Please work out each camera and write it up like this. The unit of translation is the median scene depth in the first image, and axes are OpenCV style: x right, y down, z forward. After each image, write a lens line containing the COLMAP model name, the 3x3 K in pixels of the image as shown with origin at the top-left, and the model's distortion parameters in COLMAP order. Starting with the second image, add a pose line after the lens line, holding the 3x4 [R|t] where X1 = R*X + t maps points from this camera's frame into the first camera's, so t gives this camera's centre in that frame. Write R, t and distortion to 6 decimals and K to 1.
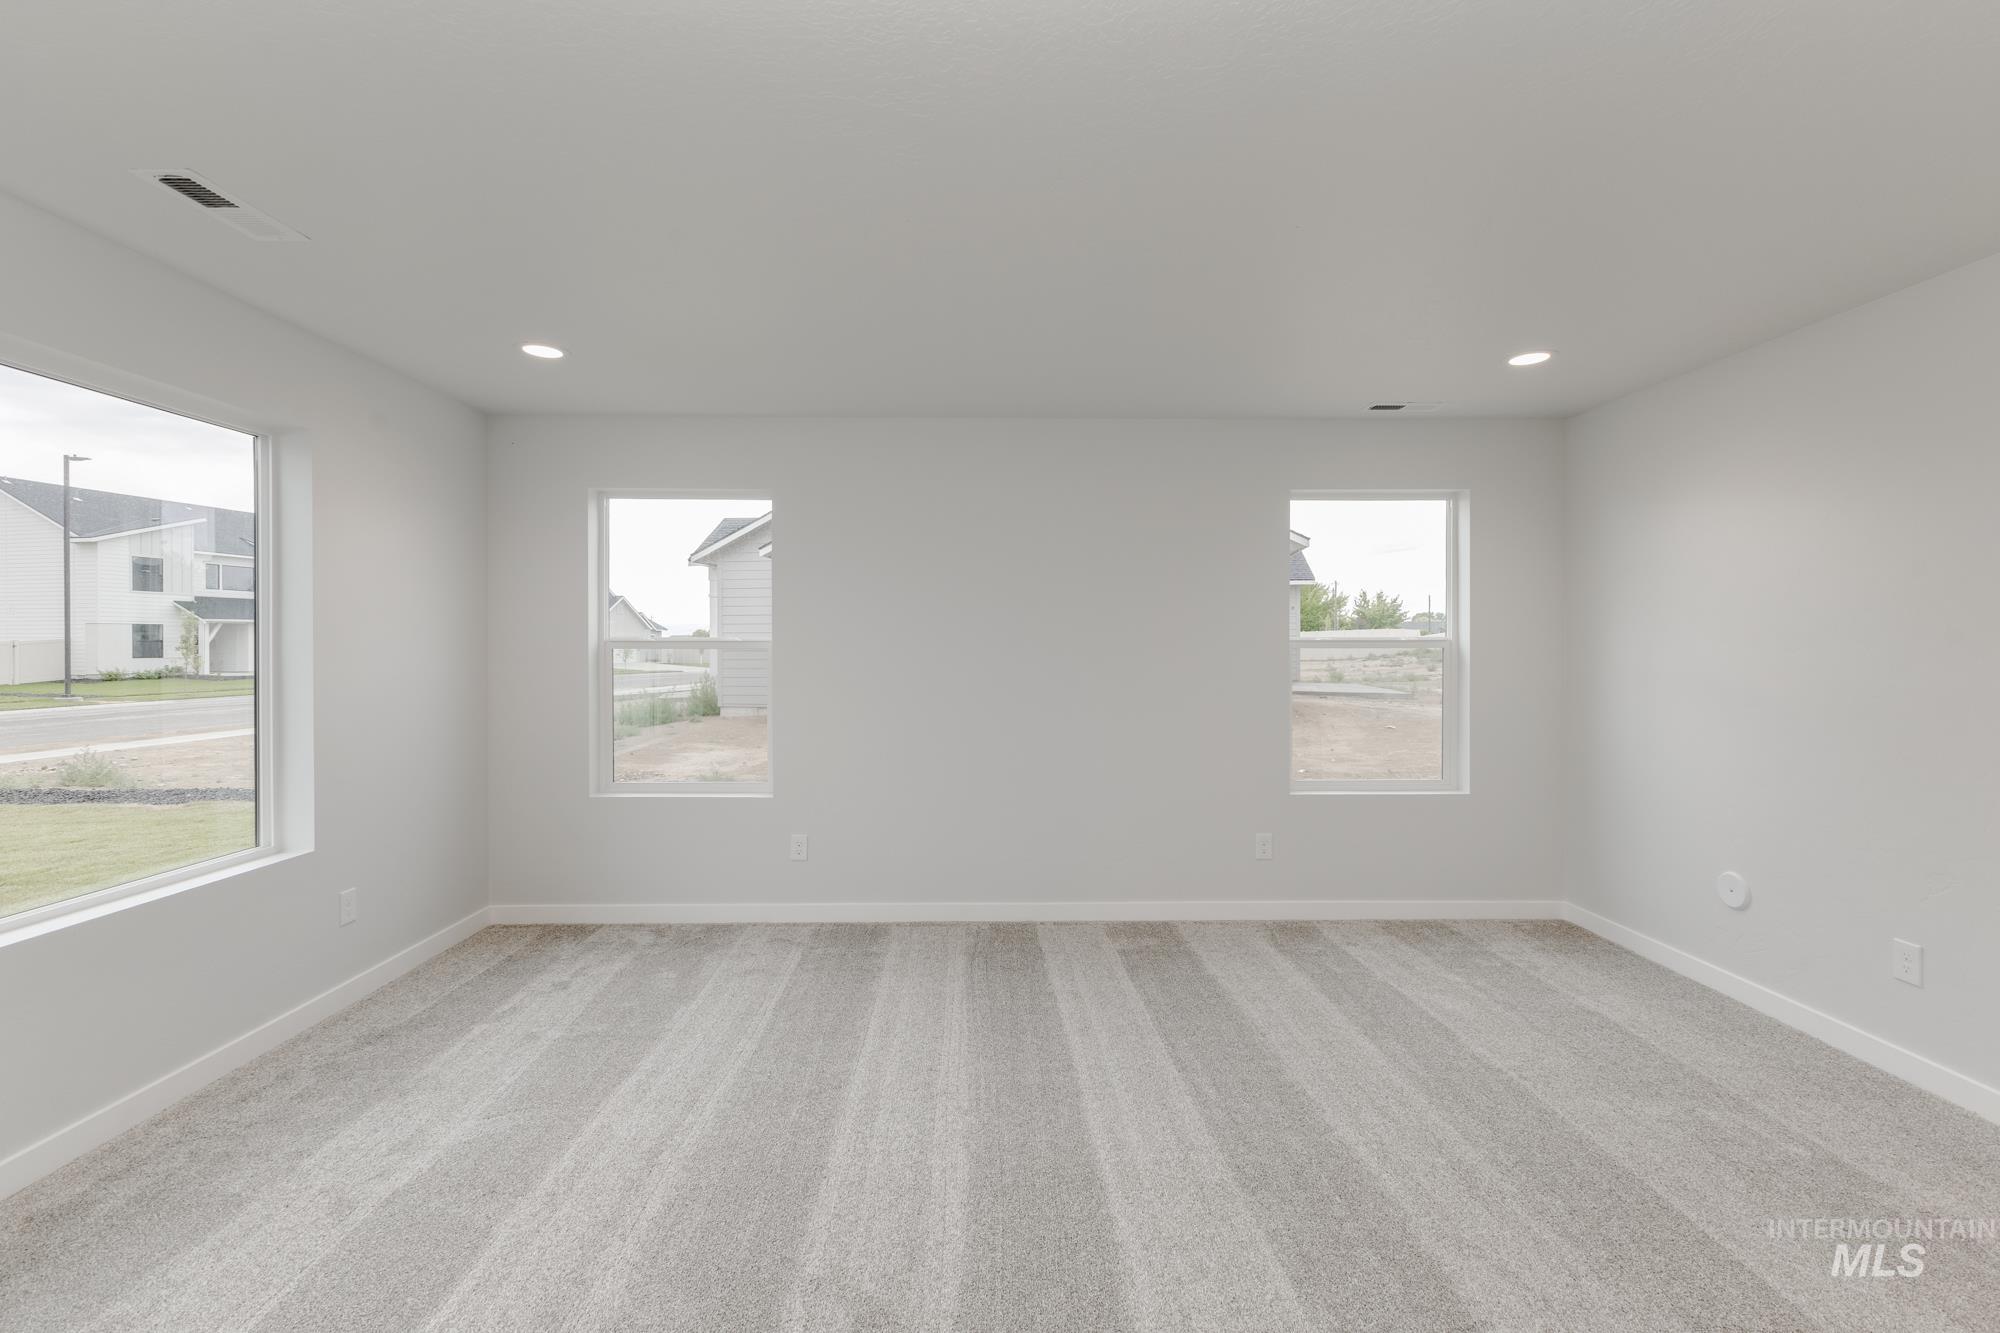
lens RADIAL K [[874.7, 0, 1004.6], [0, 874.7, 655.3], [0, 0, 1]] dist [0.011728, -0.000541]
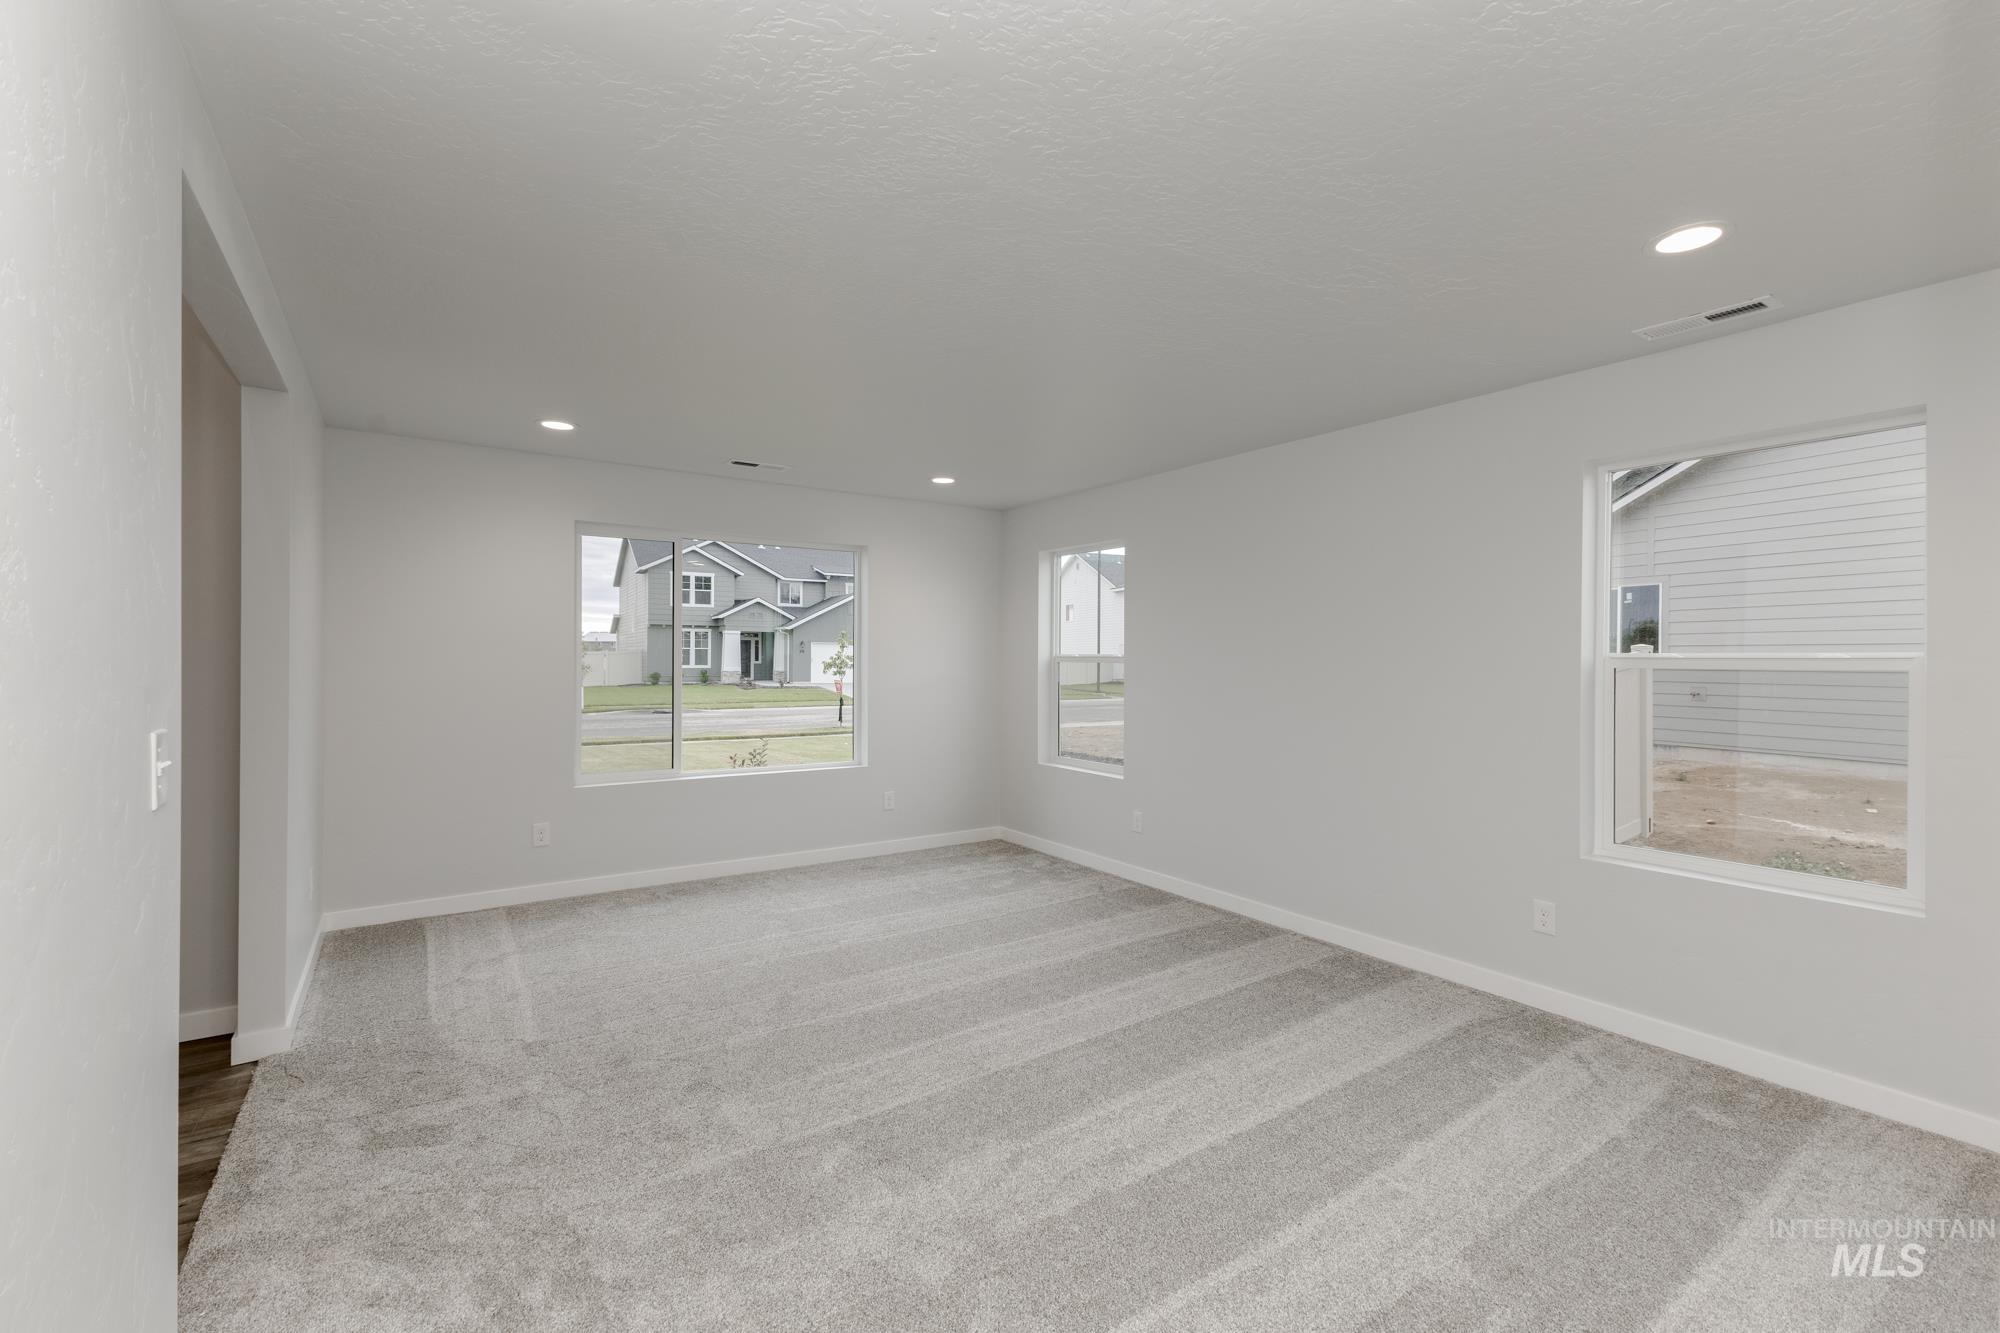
lens RADIAL K [[874.7, 0, 1007.7], [0, 874.7, 661.8], [0, 0, 1]] dist [0.011728, -0.000541]
pose [[0.543908, 0.005218, -0.839128, 0.835344], [-0.015185, 0.999878, -0.003625, -0.000907], [0.839007, 0.014714, 0.543921, 0.191449]]
